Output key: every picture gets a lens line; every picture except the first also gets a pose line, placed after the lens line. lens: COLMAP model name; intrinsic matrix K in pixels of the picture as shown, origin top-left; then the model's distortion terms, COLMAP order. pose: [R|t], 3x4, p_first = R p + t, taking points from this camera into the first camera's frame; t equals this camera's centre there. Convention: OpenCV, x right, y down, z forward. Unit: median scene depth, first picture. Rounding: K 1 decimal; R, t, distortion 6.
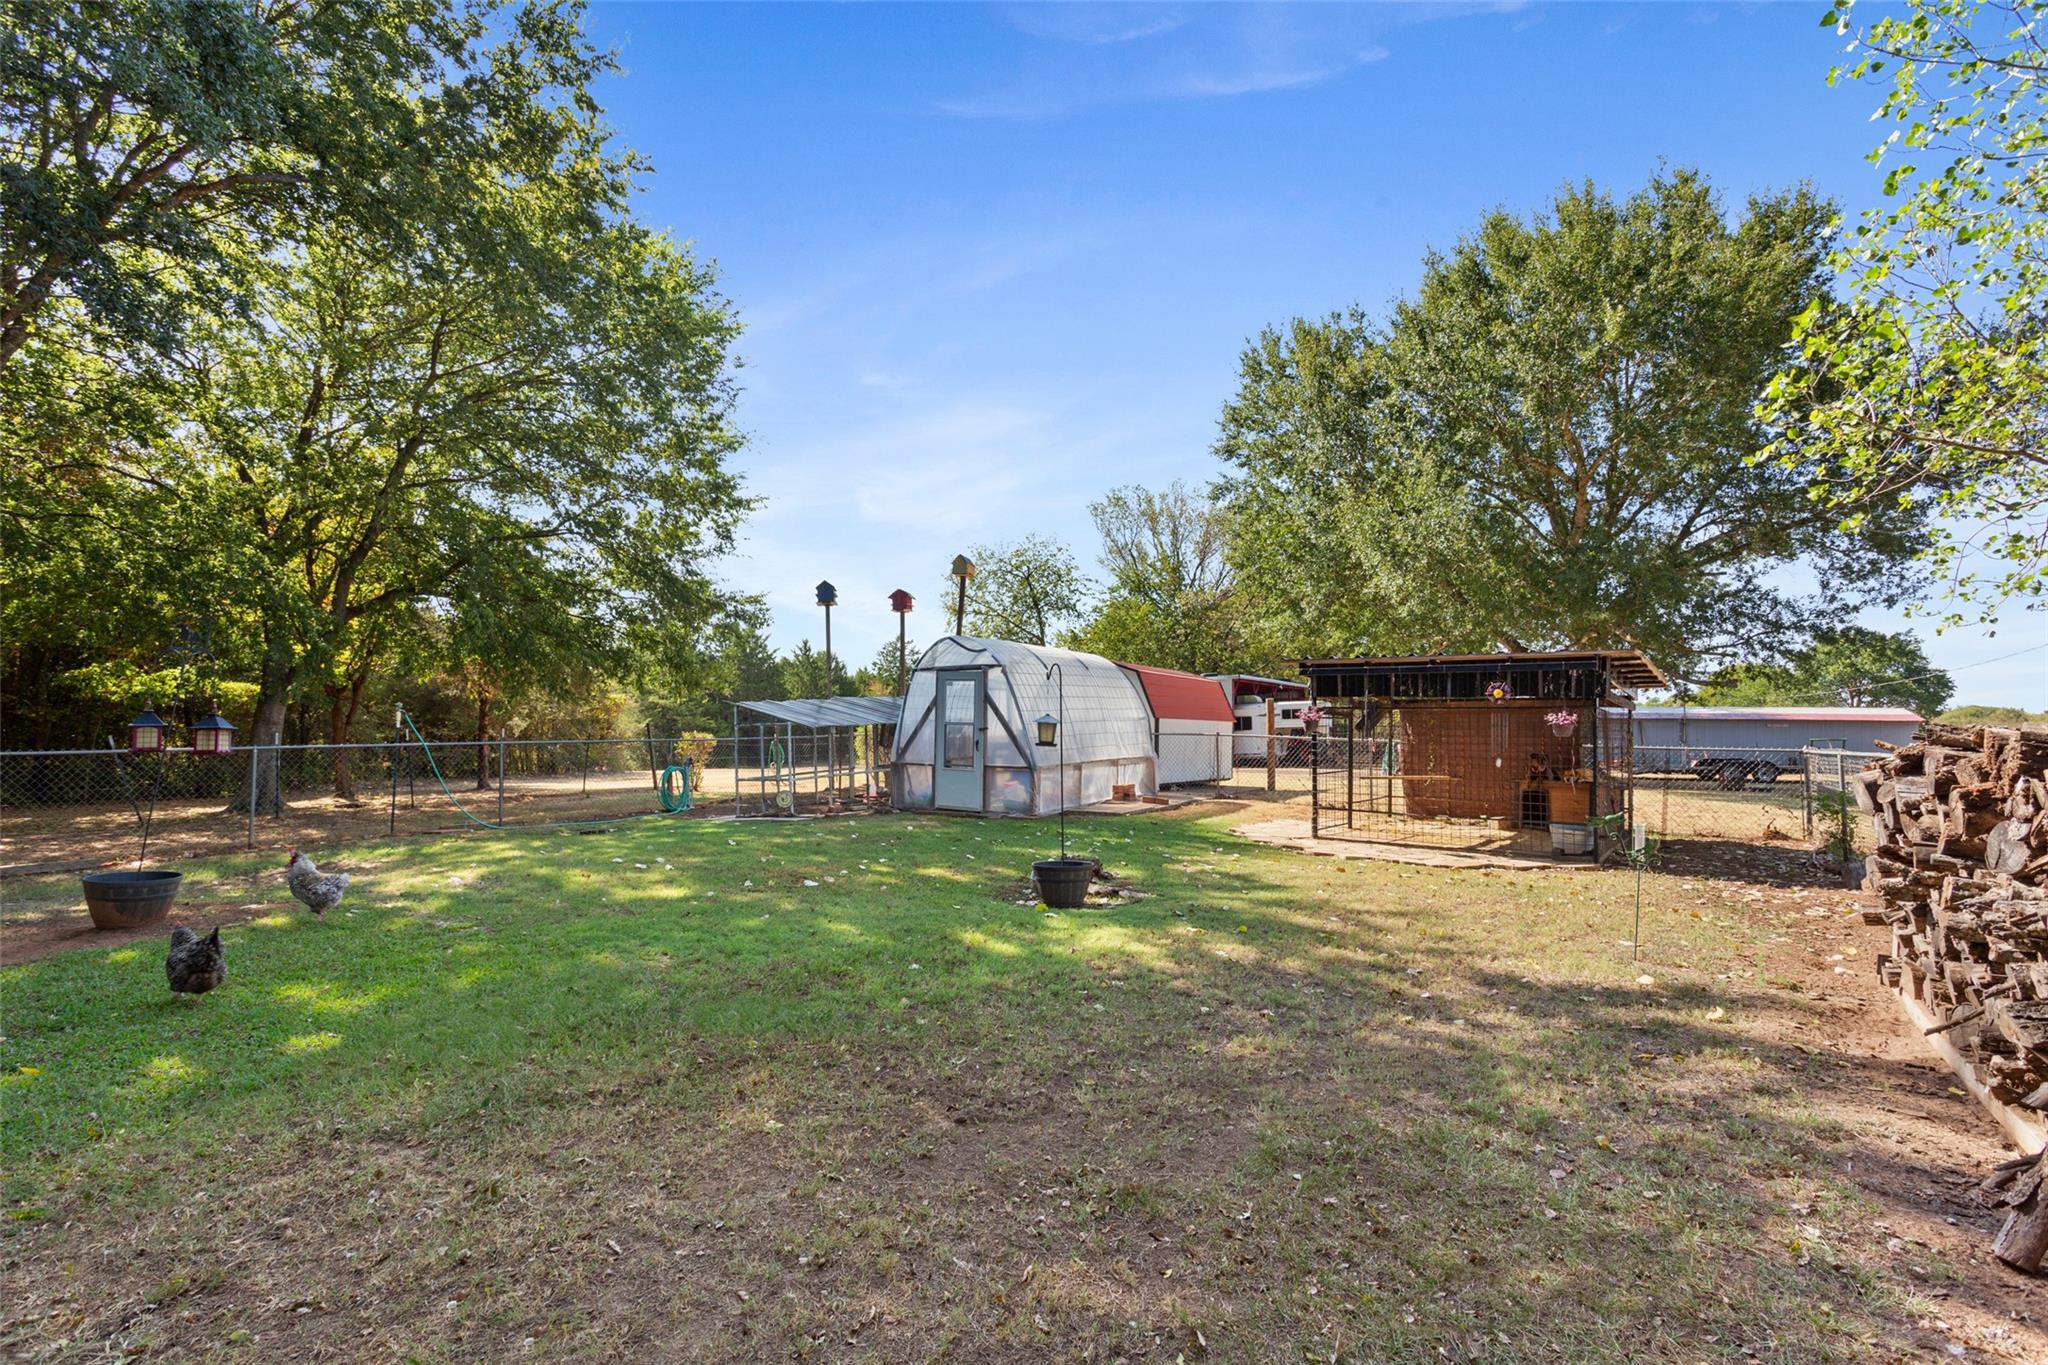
lens RADIAL K [[987.8, 0, 1026.6], [0, 987.8, 685.4], [0, 0, 1]] dist [0.001538, 0.002757]
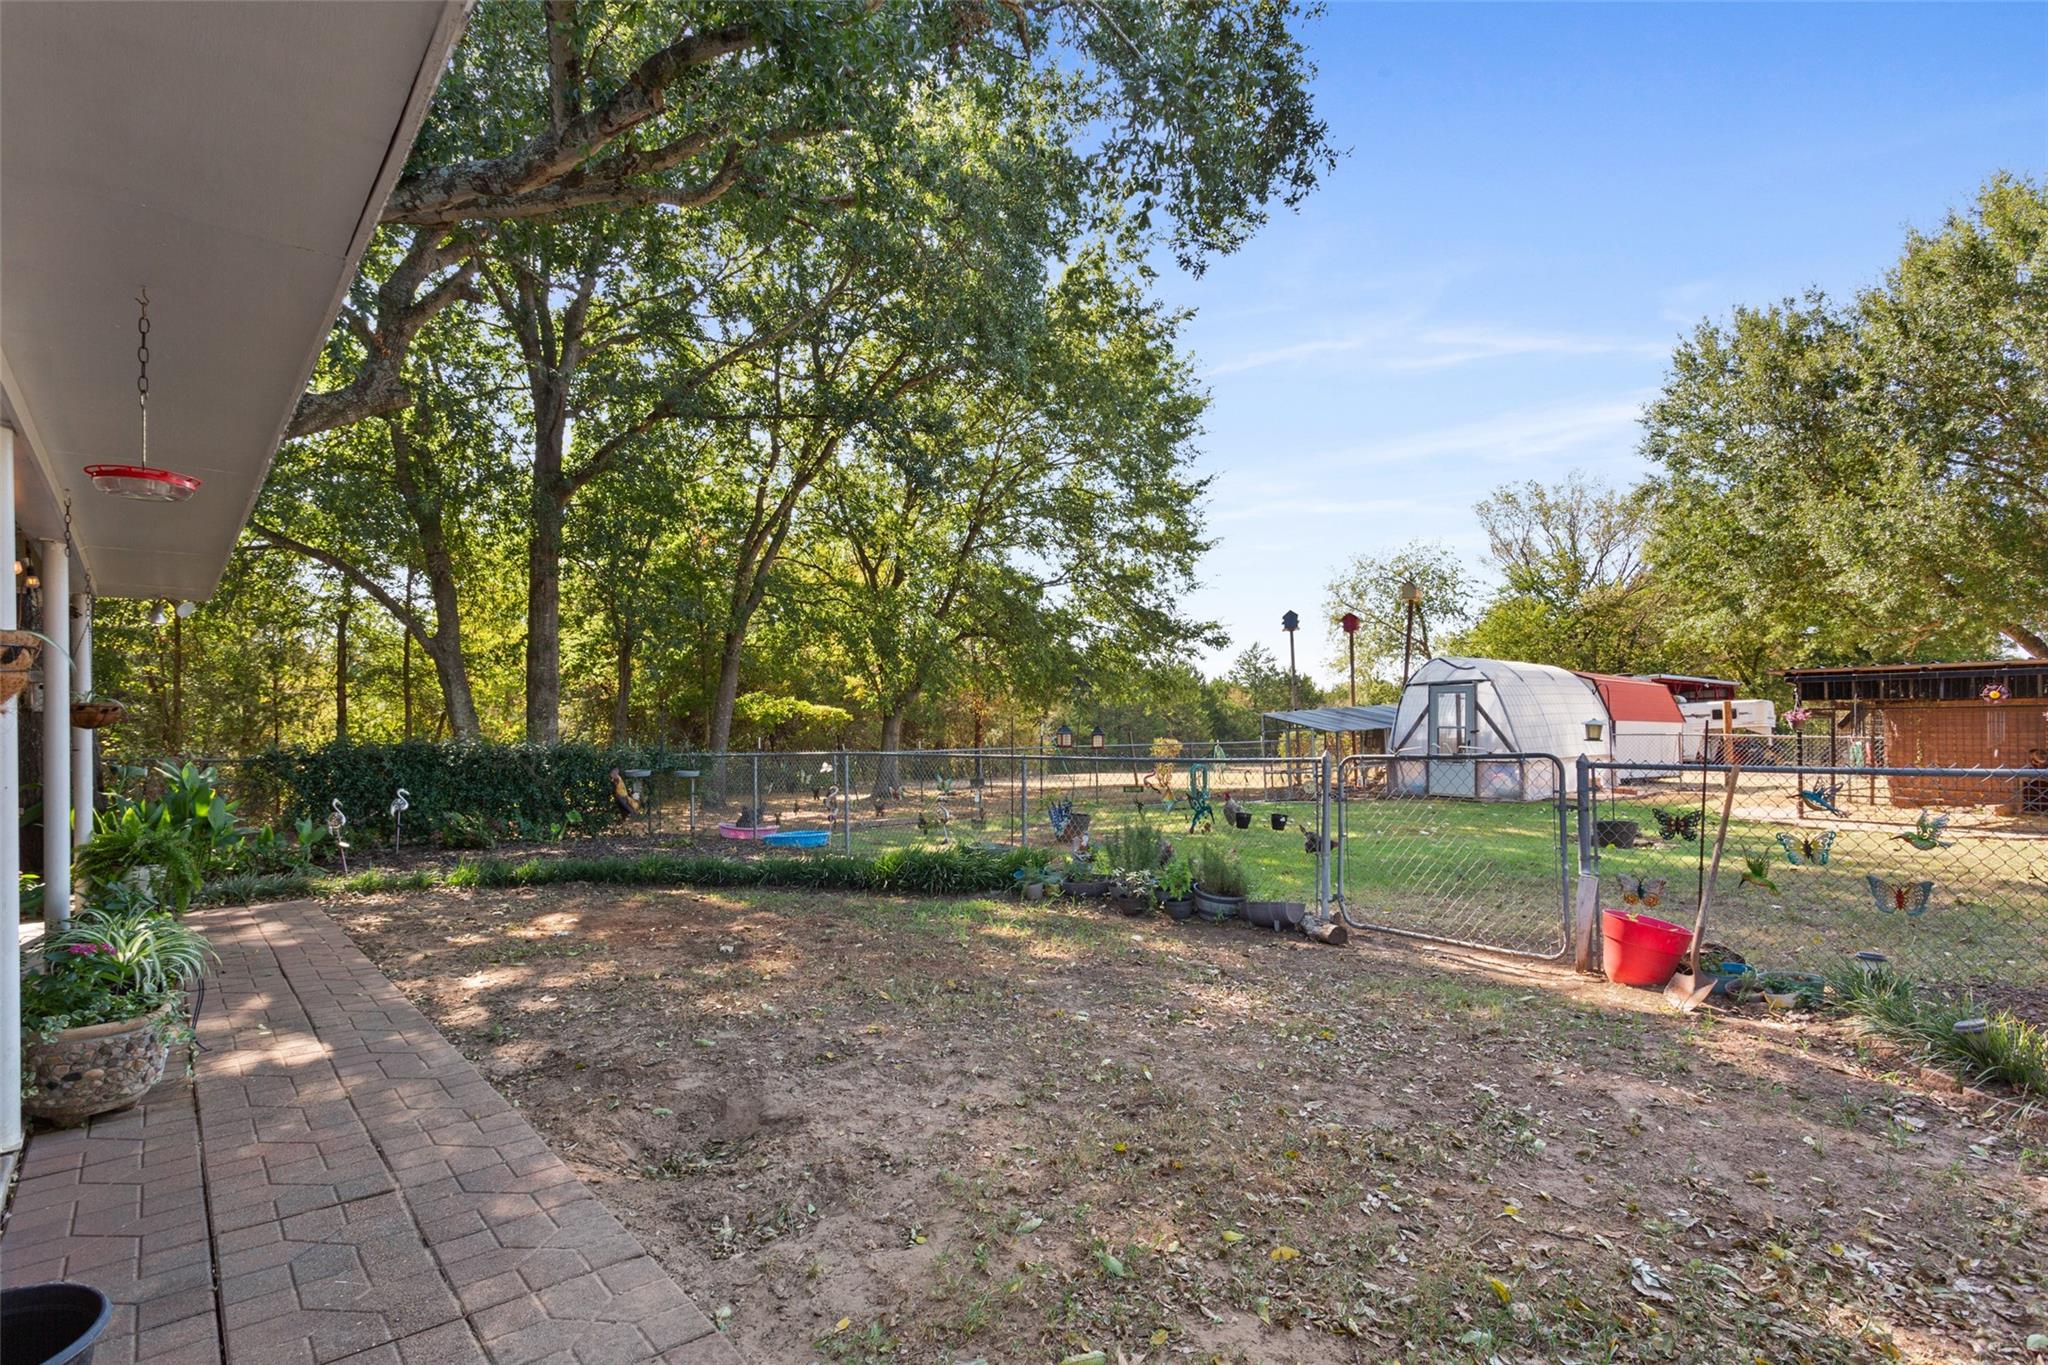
lens RADIAL K [[987.8, 0, 1039.3], [0, 987.8, 722.9], [0, 0, 1]] dist [0.001538, 0.002757]
pose [[0.947318, -0.014207, -0.319980, -0.087751], [0.023985, 0.999357, 0.026638, -0.006817], [0.319396, -0.032910, 0.947050, -0.187399]]
